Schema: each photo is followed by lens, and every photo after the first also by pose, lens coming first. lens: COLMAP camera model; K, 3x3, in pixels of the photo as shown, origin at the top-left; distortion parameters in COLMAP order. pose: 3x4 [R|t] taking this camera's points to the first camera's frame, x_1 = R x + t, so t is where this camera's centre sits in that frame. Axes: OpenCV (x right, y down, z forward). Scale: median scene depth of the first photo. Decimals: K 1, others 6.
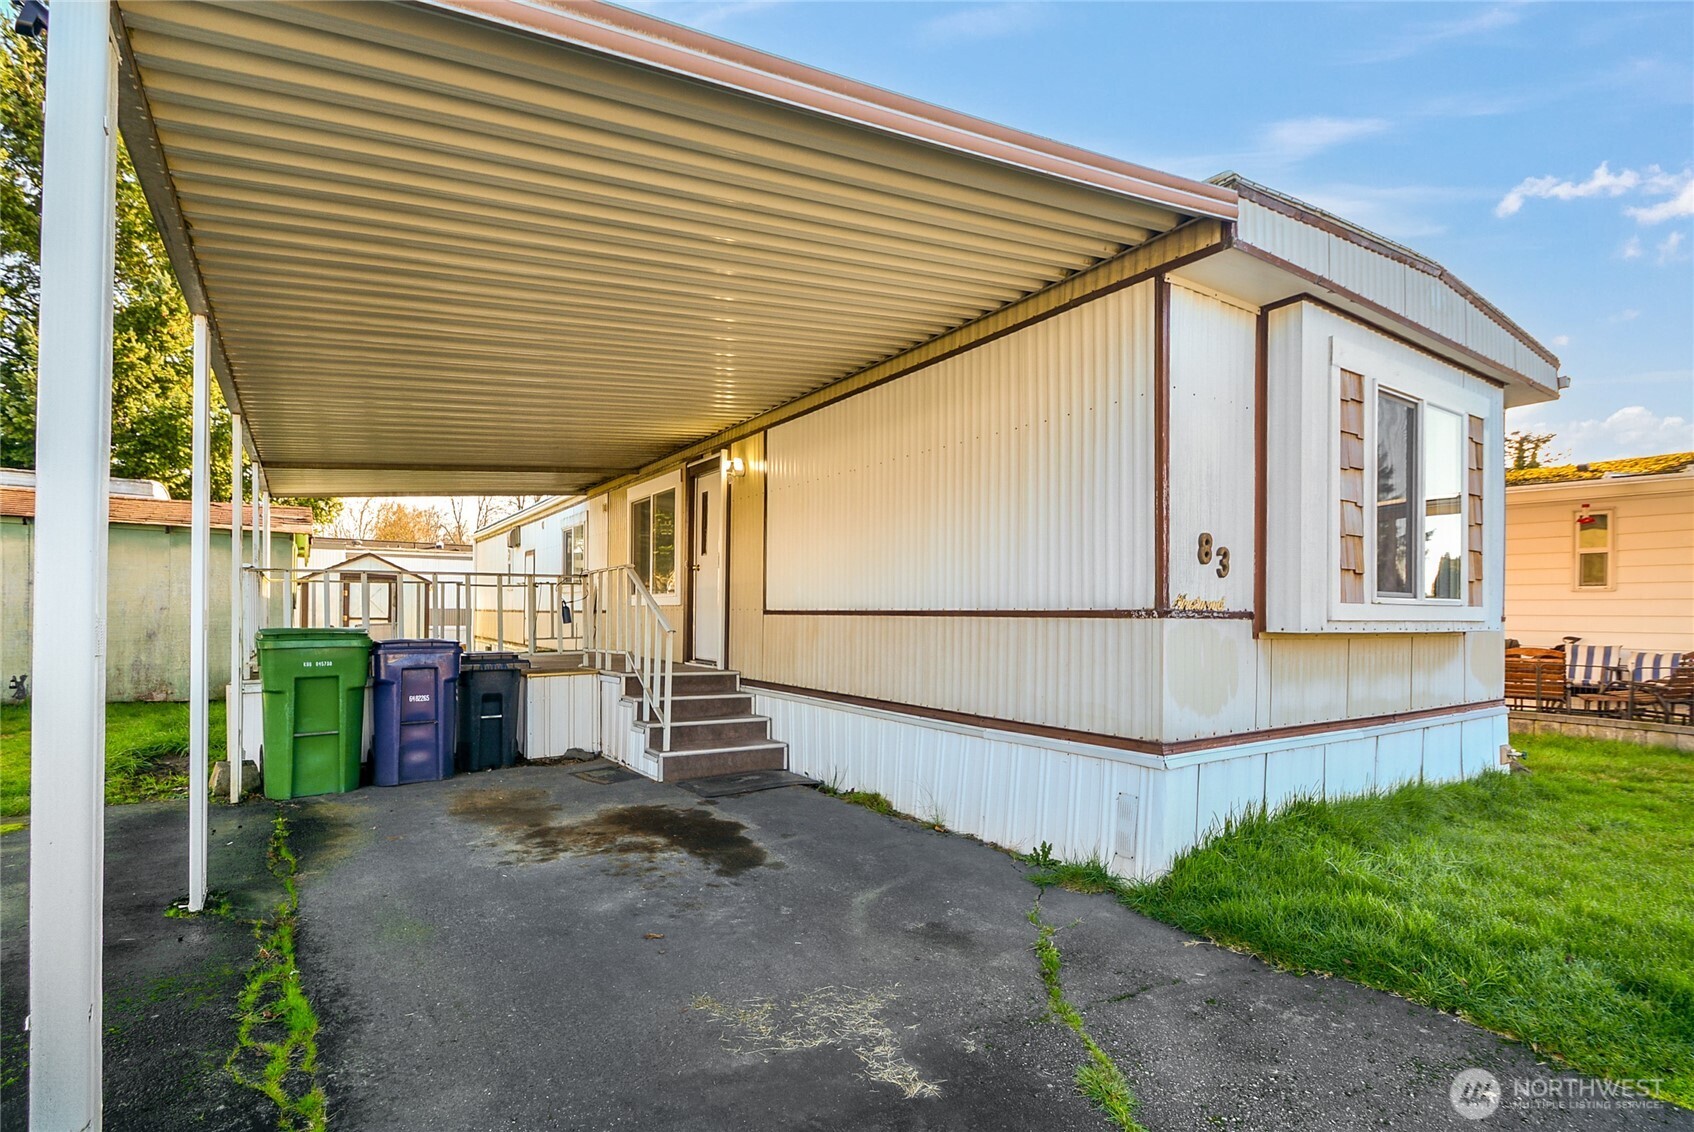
lens RADIAL K [[770.6, 0, 851.5], [0, 770.6, 605.5], [0, 0, 1]] dist [0.010940, -0.000950]
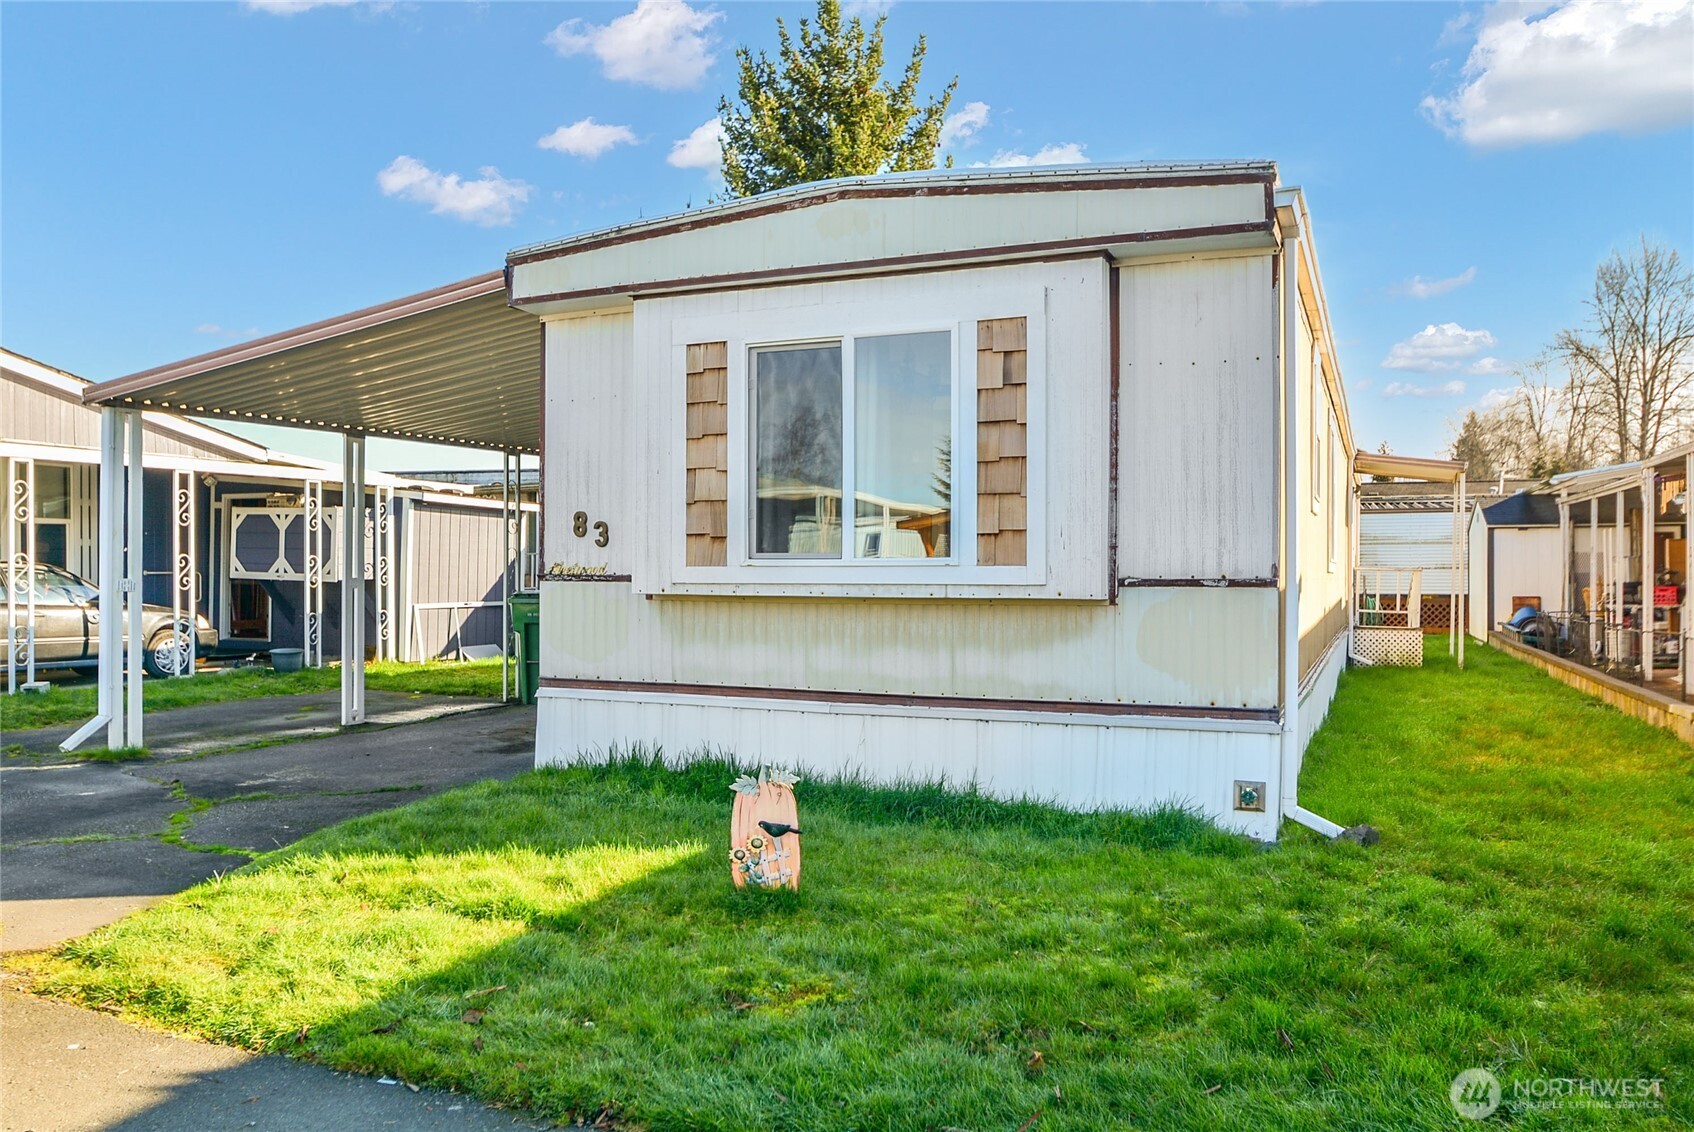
lens RADIAL K [[1189.0, 0, 847.0], [0, 1189.0, 566.0], [0, 0, 1]] dist [-0.034346, -0.000946]
pose [[0.573575, -0.012307, -0.819060, 1.537887], [0.007024, 0.999924, -0.010106, 0.010060], [0.819123, 0.000043, 0.573618, 0.182519]]
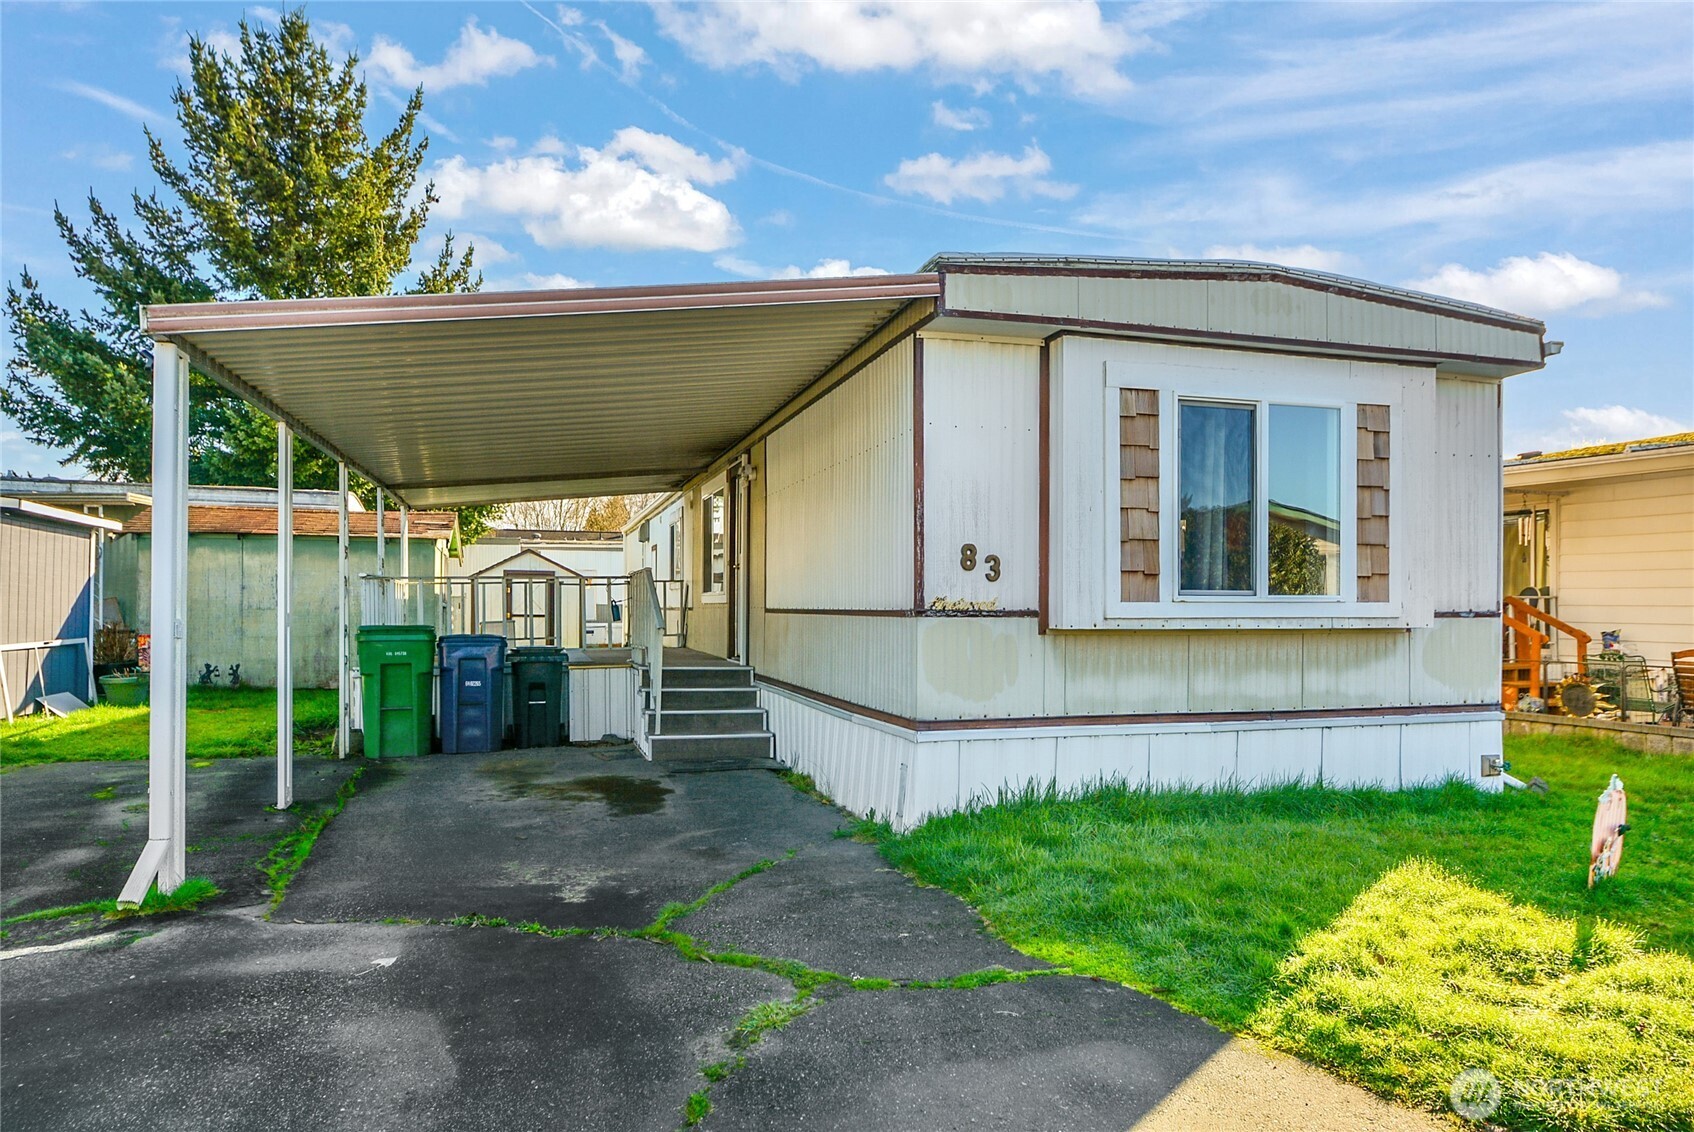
lens RADIAL K [[997.8, 0, 846.3], [0, 997.8, 597.0], [0, 0, 1]] dist [-0.004119, 0.000450]
pose [[0.955922, -0.007432, -0.293525, 0.496542], [0.007278, 0.999972, -0.001616, -0.008411], [0.293529, -0.000591, 0.955950, -0.342384]]
